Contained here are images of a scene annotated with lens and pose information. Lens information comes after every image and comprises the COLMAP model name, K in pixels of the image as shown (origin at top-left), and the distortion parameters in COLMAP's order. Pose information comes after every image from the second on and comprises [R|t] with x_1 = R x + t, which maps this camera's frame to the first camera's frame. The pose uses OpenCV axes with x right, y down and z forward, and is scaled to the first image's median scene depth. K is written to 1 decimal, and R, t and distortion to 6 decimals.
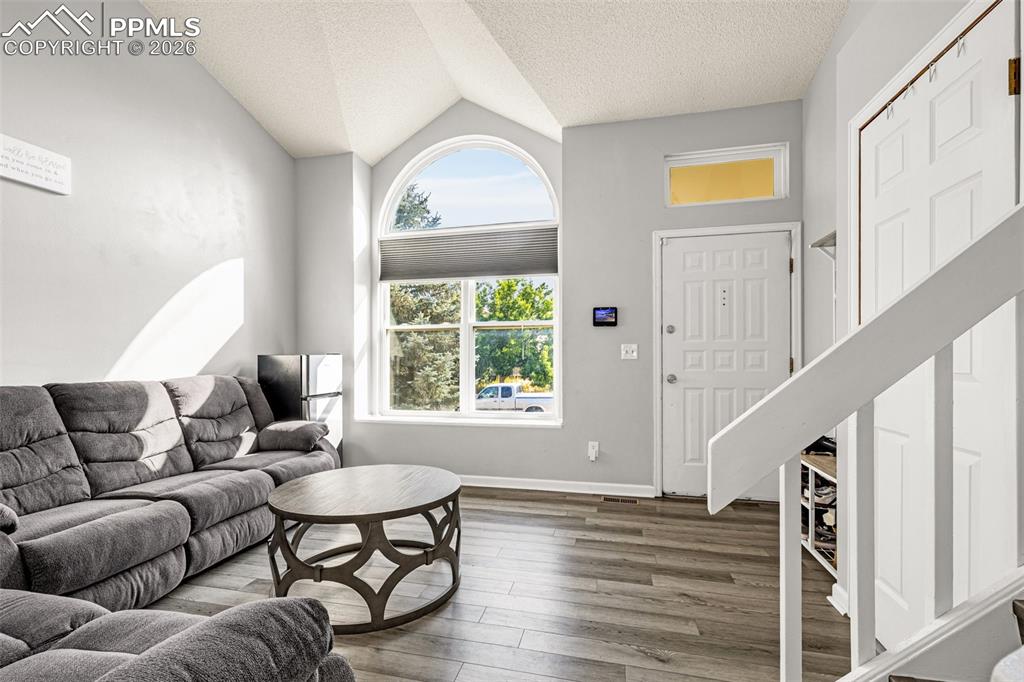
lens RADIAL K [[471.4, 0, 507.2], [0, 471.4, 358.6], [0, 0, 1]] dist [0.000223, 0.000002]
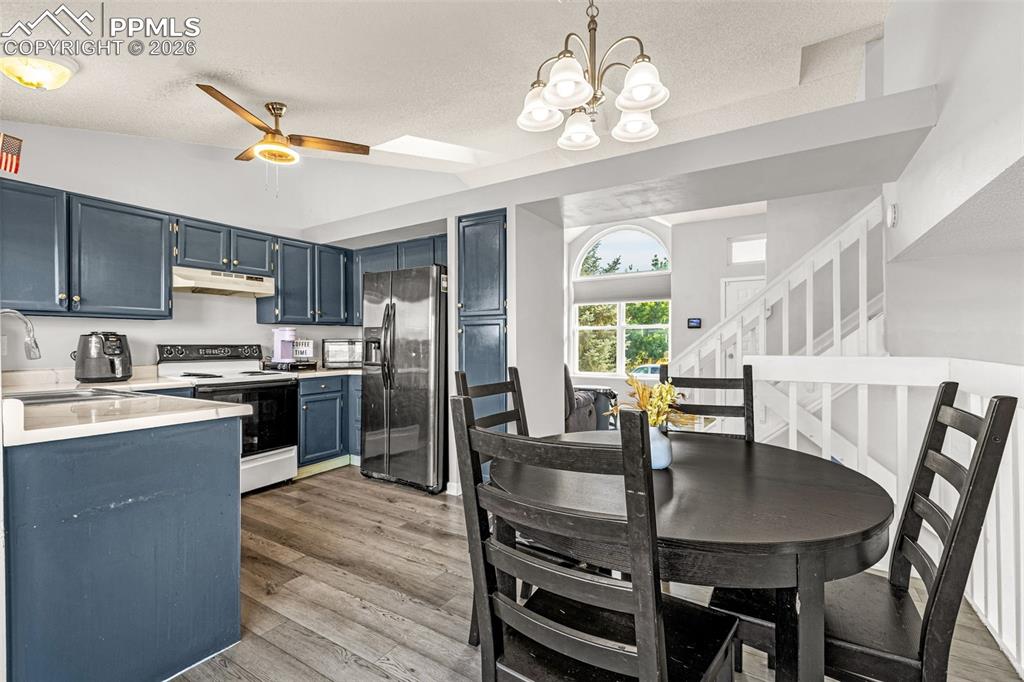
lens RADIAL K [[444.5, 0, 512.0], [0, 444.5, 341.0], [0, 0, 1]] dist [-0.000022, 0.000132]
pose [[0.946883, -0.002201, -0.321570, 0.076387], [0.000921, 0.999991, -0.004134, -0.009077], [0.321576, 0.003618, 0.946877, -0.844680]]
